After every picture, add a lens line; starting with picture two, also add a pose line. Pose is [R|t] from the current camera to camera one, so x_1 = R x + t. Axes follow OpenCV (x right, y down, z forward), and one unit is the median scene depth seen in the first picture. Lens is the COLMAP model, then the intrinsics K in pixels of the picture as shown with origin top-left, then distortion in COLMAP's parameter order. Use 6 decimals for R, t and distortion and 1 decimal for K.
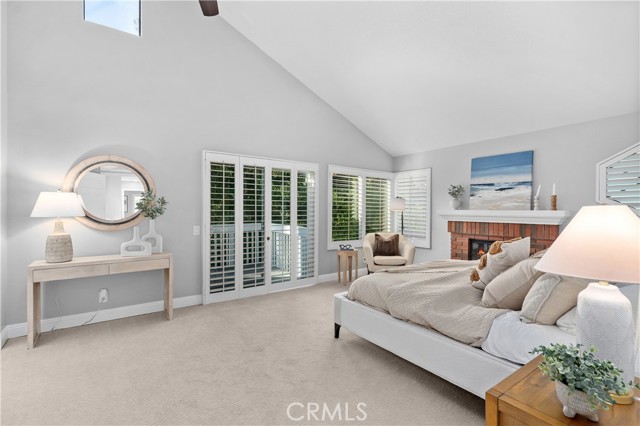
lens RADIAL K [[291.1, 0, 320.2], [0, 291.1, 210.7], [0, 0, 1]] dist [0.003706, 0.000865]
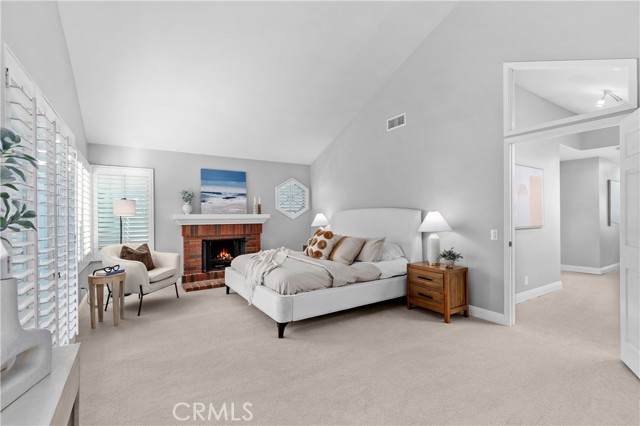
lens RADIAL K [[291.1, 0, 324.9], [0, 291.1, 215.0], [0, 0, 1]] dist [0.003706, 0.000865]
pose [[0.024885, -0.006727, 0.999668, -0.611144], [0.010482, 0.999924, 0.006468, -0.001890], [-0.999635, 0.010318, 0.024954, 0.515346]]
